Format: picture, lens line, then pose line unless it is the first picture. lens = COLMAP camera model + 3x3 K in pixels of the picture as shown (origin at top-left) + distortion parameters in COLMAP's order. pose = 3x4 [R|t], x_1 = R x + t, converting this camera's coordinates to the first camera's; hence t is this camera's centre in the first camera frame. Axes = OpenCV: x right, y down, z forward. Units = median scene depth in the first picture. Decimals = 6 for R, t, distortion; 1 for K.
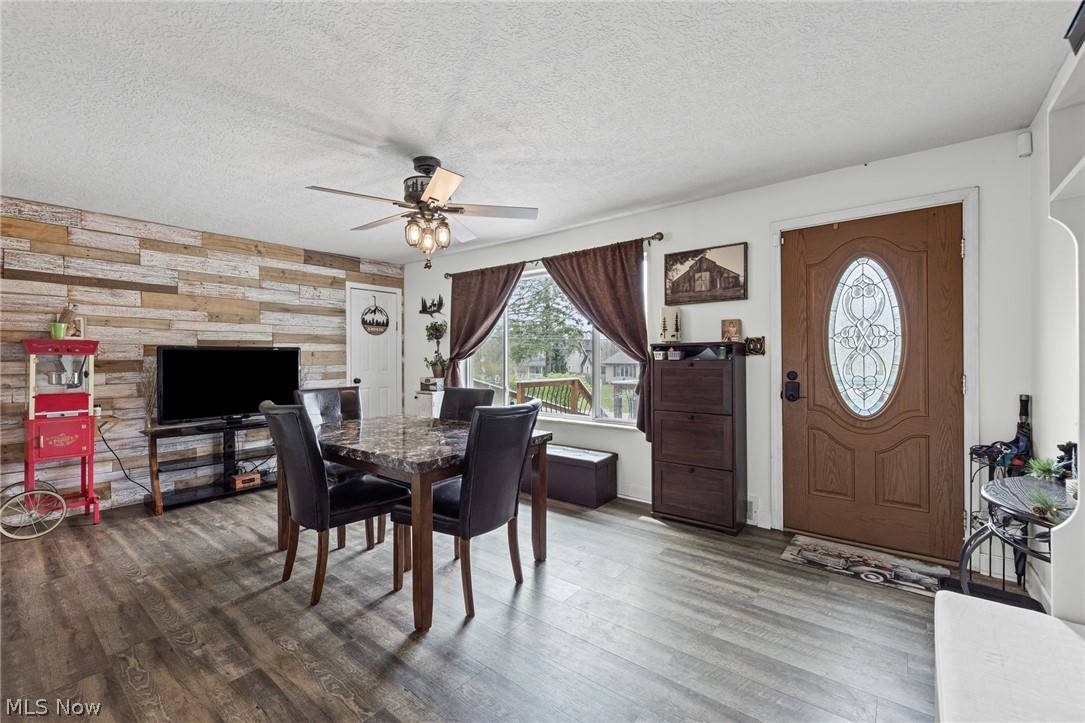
lens RADIAL K [[451.6, 0, 540.9], [0, 451.6, 361.2], [0, 0, 1]] dist [0.007653, -0.001985]
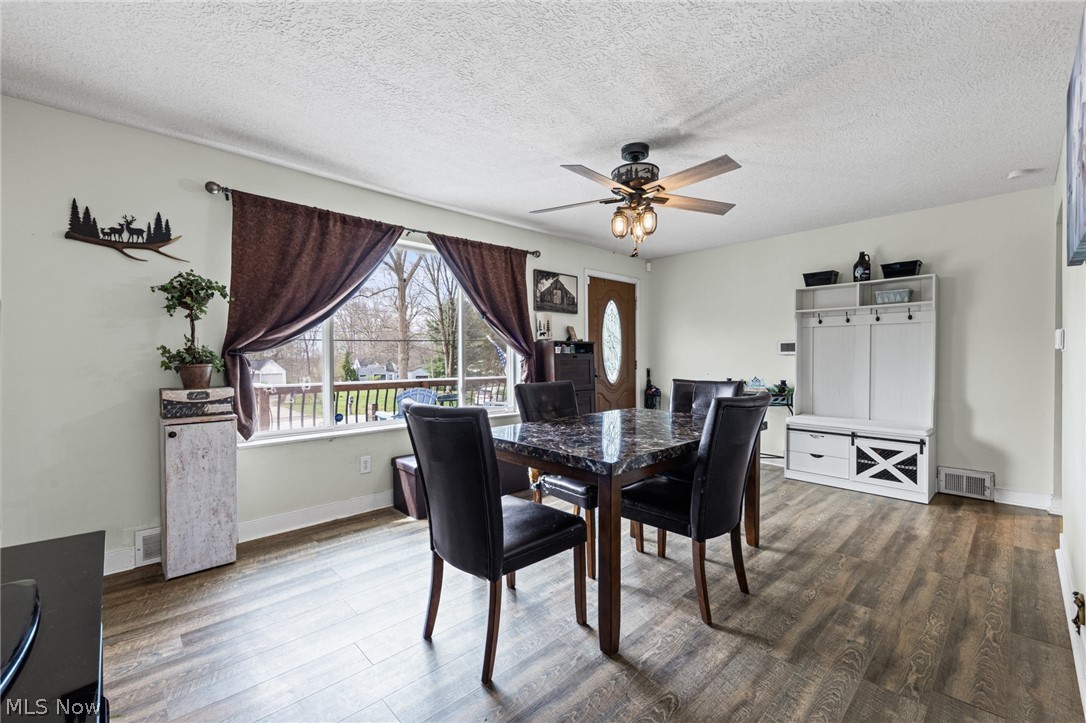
lens RADIAL K [[452.0, 0, 540.4], [0, 452.0, 363.5], [0, 0, 1]] dist [0.007653, -0.001985]
pose [[0.142154, -0.010258, 0.989791, -1.037306], [0.011111, 0.999900, 0.008766, 0.014294], [-0.989782, 0.009751, 0.142253, 0.876897]]
